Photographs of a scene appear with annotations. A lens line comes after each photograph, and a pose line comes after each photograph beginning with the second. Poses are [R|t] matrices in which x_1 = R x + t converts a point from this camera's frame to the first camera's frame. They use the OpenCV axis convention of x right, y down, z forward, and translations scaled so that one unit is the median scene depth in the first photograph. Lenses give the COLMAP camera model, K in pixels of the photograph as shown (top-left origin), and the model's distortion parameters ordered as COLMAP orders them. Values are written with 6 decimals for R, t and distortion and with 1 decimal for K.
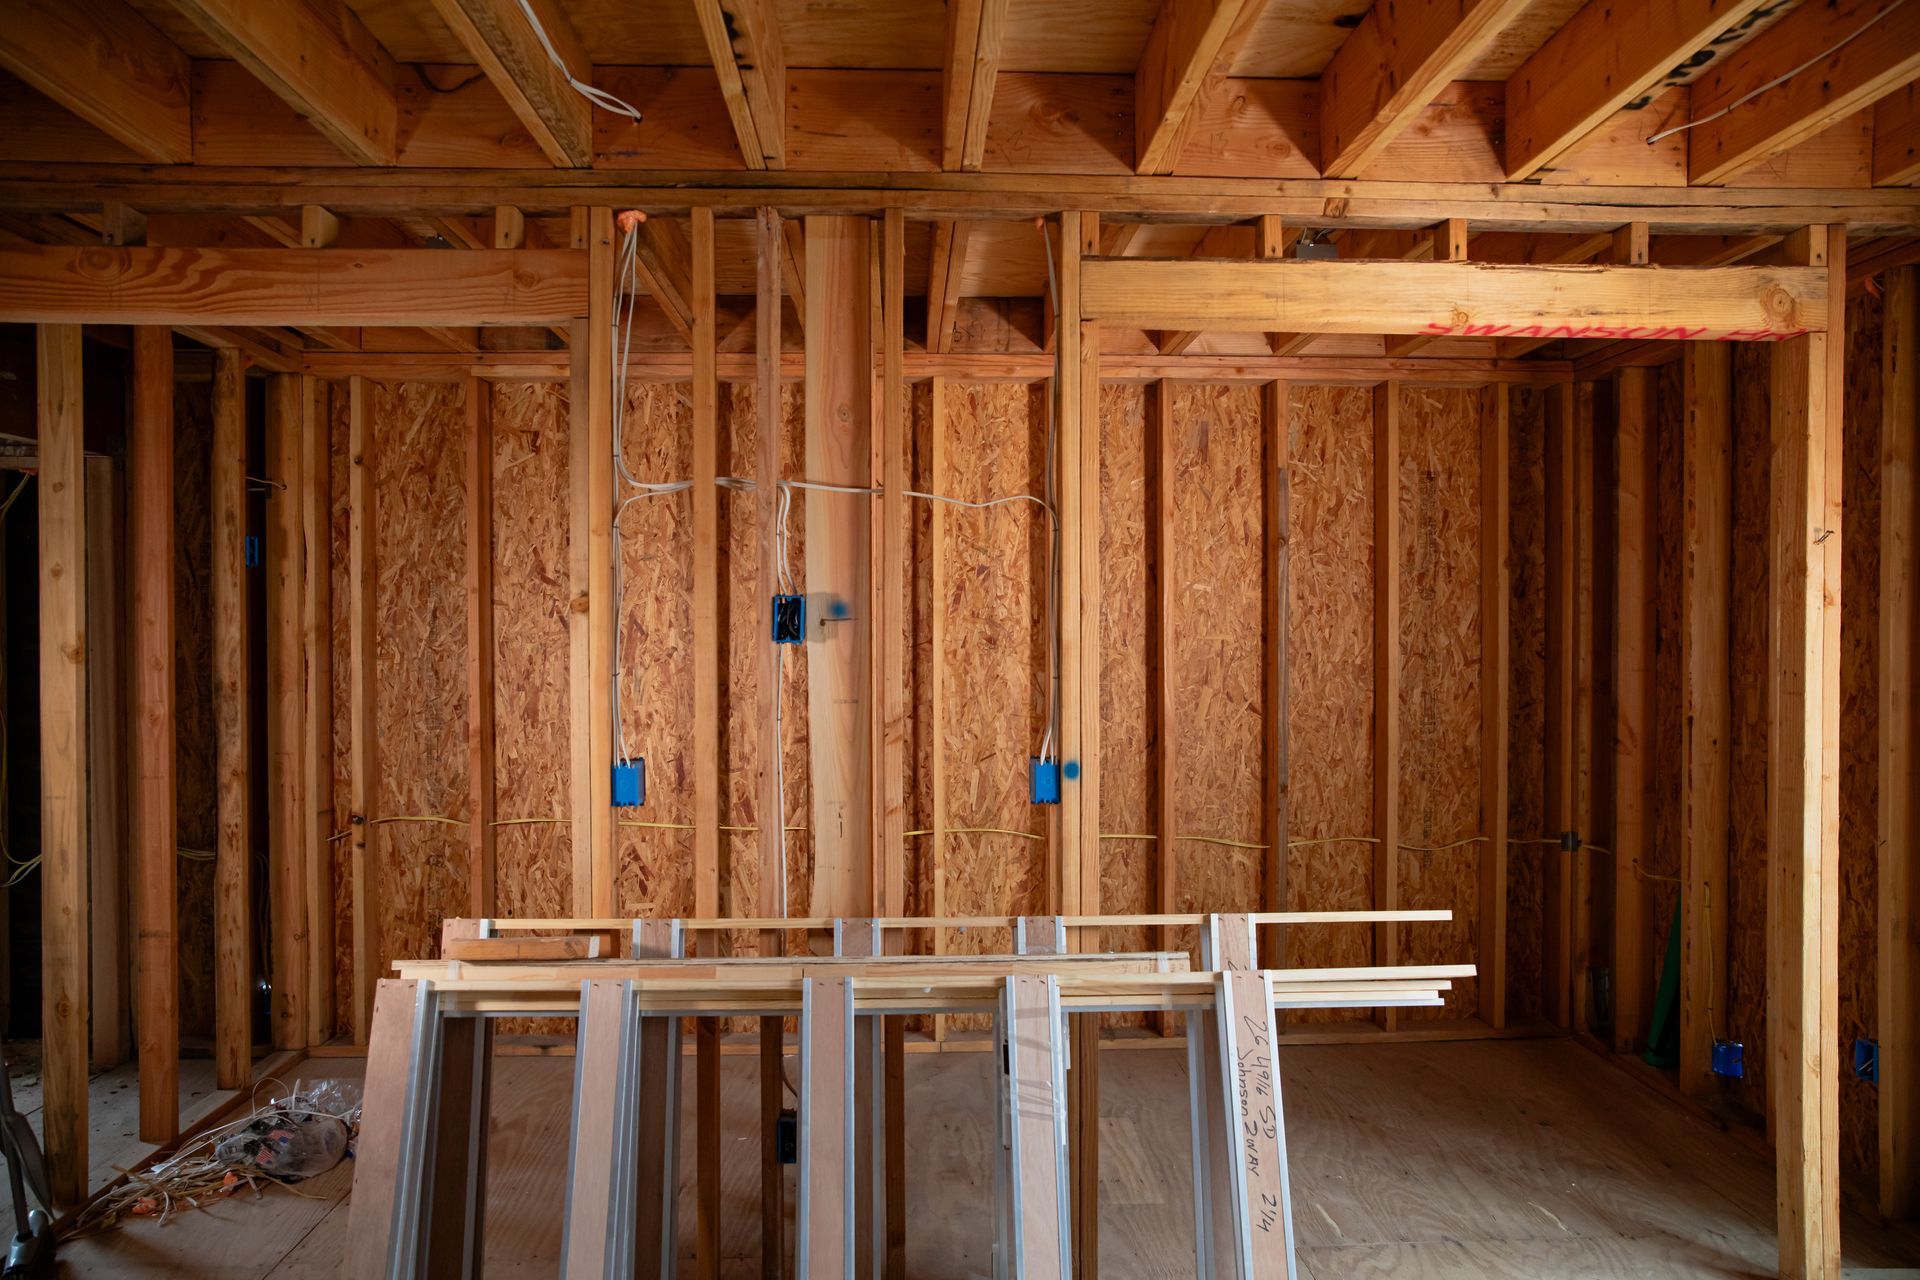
lens RADIAL K [[1316.2, 0, 952.1], [0, 1316.2, 645.9], [0, 0, 1]] dist [-0.077477, 0.088168]
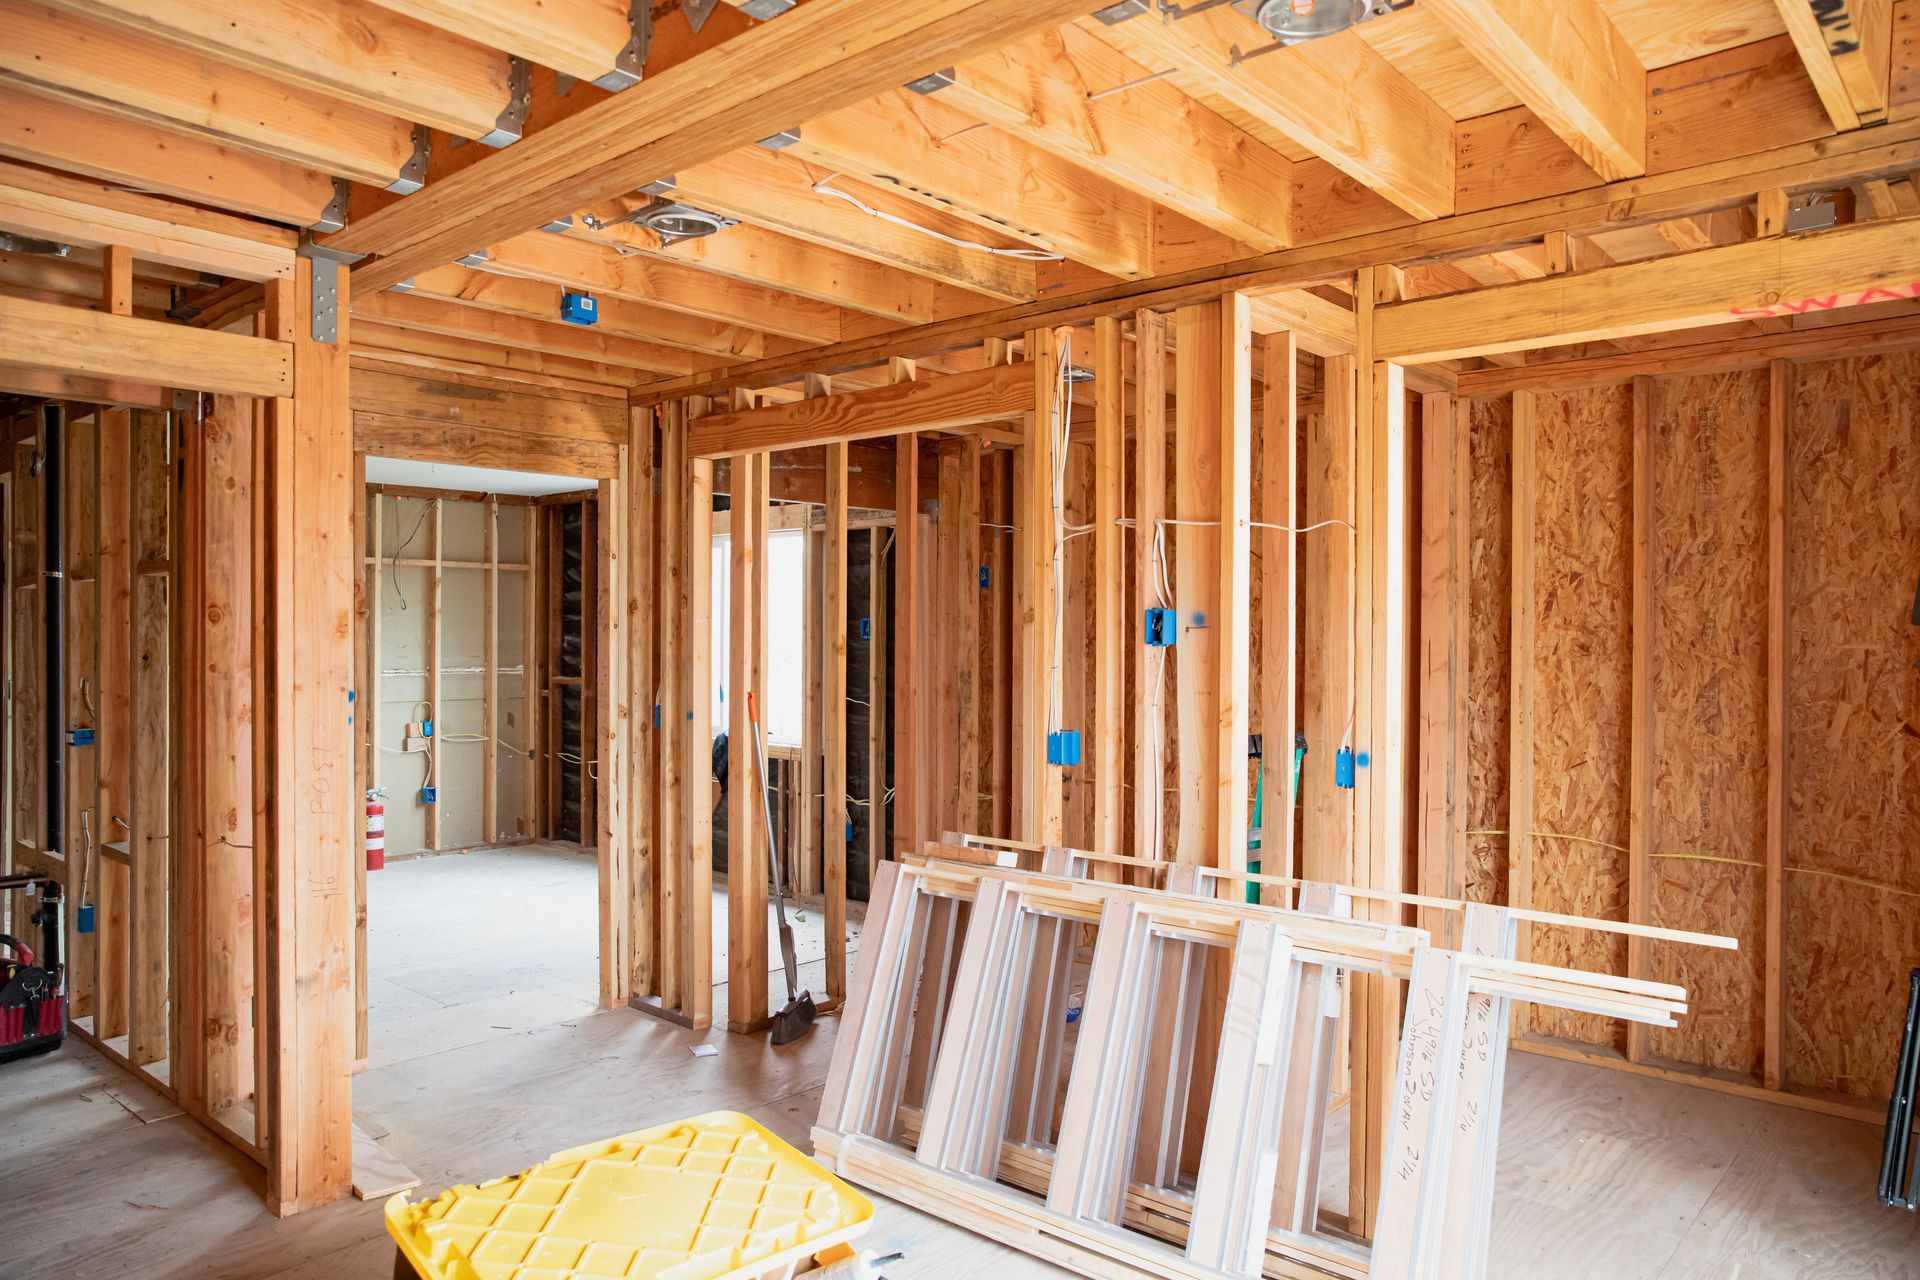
lens RADIAL K [[1316.2, 0, 952.1], [0, 1316.2, 645.9], [0, 0, 1]] dist [-0.077477, 0.088168]
pose [[0.715722, 0.008979, -0.698328, 0.372951], [-0.012062, 0.999927, 0.000494, -0.000012], [0.698282, 0.008069, 0.715778, -0.034553]]
